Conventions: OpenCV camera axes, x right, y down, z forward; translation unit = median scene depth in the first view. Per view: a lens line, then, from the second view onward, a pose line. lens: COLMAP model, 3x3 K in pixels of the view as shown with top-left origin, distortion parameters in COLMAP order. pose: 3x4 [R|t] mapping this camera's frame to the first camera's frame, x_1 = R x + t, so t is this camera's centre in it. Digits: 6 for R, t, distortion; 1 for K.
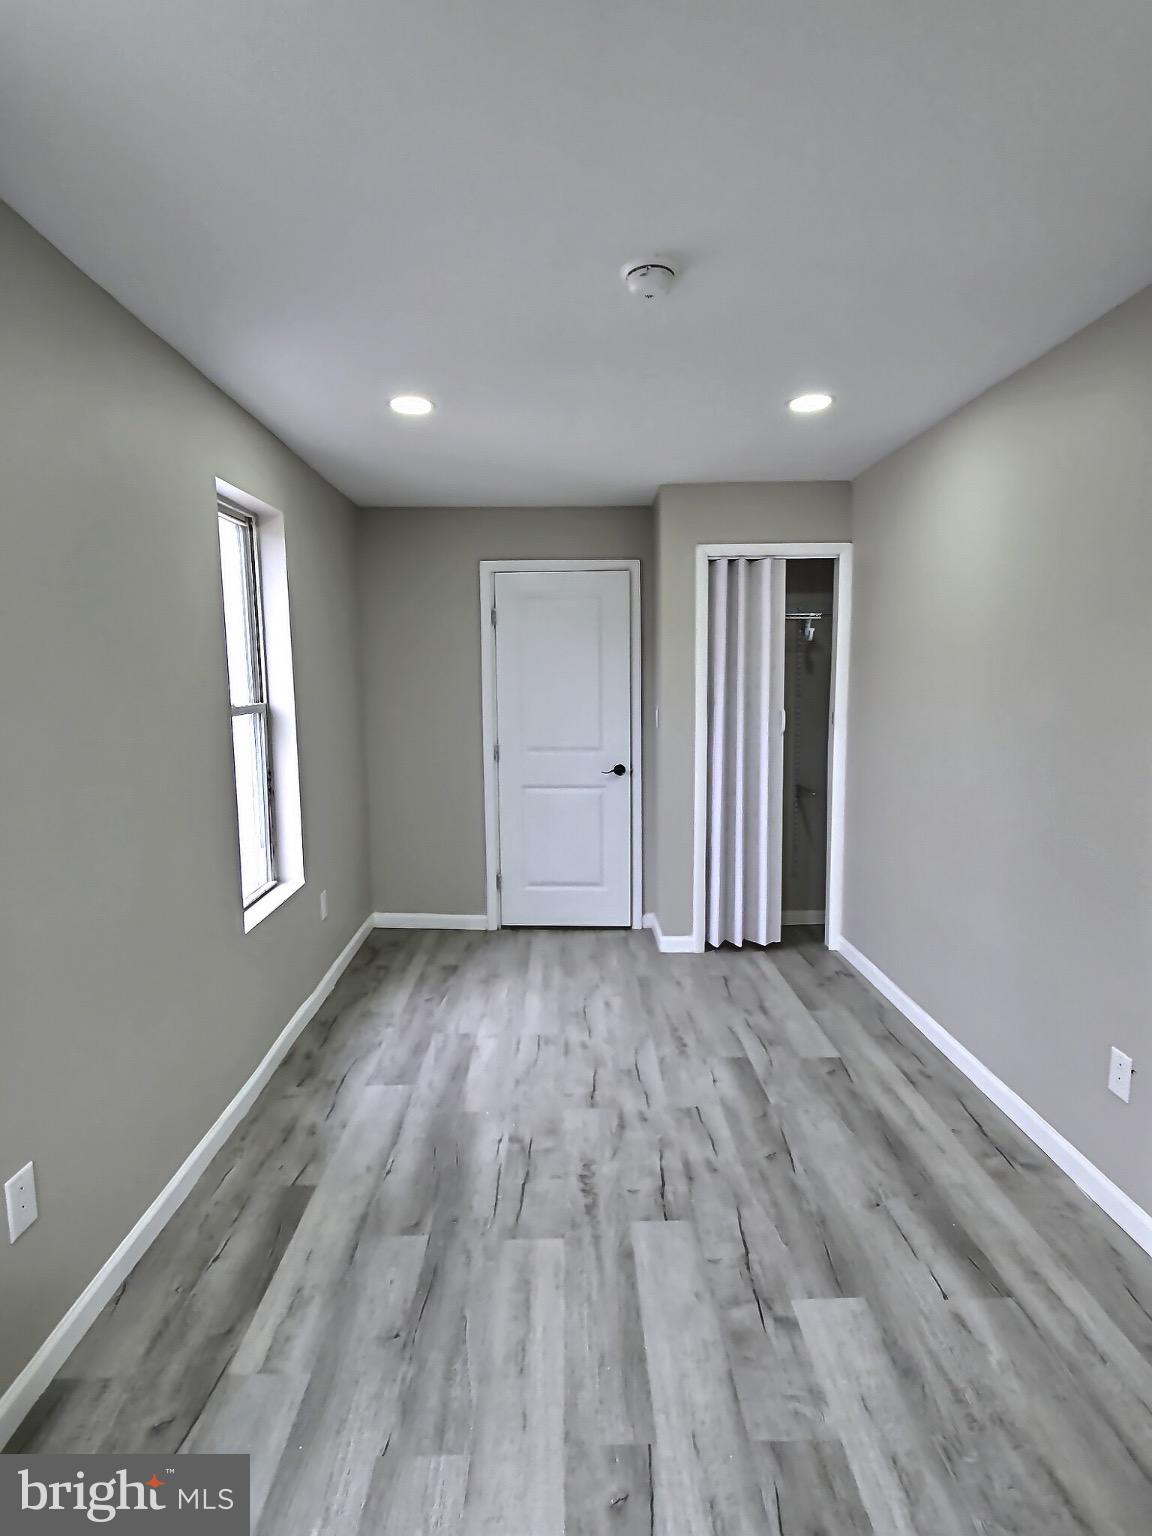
lens RADIAL K [[807.5, 0, 576.8], [0, 807.5, 768.4], [0, 0, 1]] dist [0.003828, -0.000266]
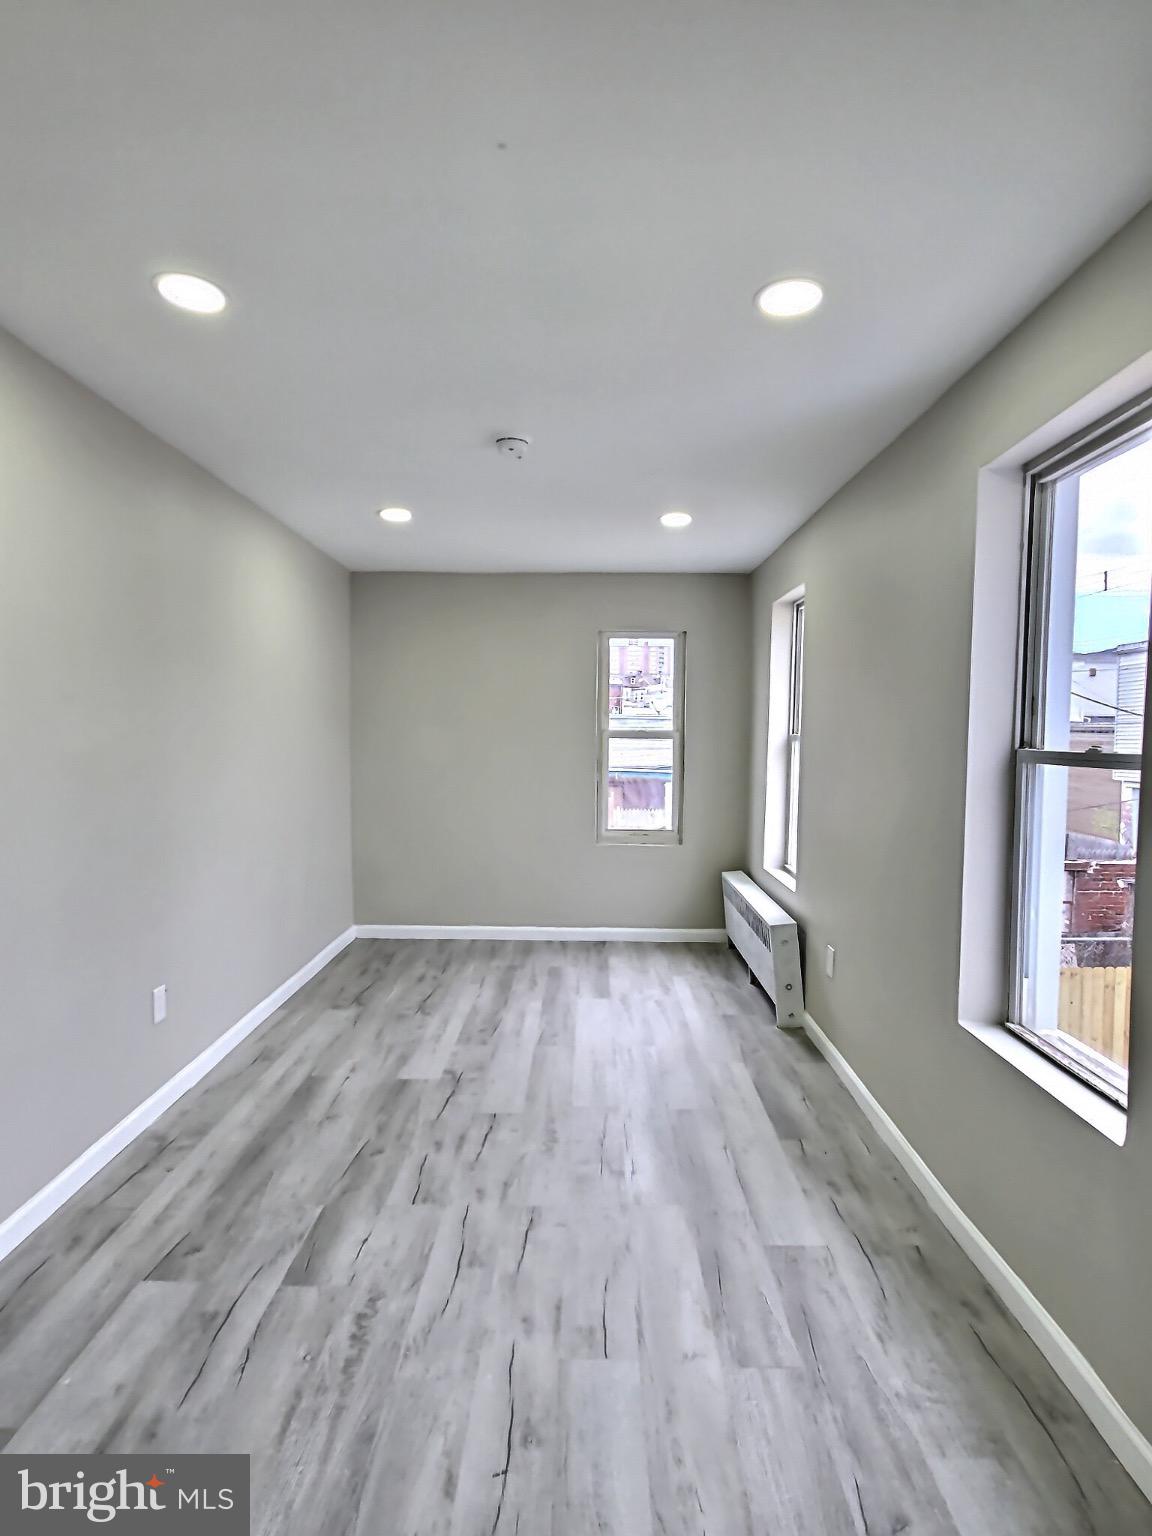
lens RADIAL K [[807.5, 0, 578.0], [0, 807.5, 762.3], [0, 0, 1]] dist [0.003828, -0.000266]
pose [[-0.999525, -0.004819, 0.030423, -0.052272], [-0.000041, 0.987893, 0.155134, -0.184572], [-0.030802, 0.155060, -0.987425, 1.811059]]
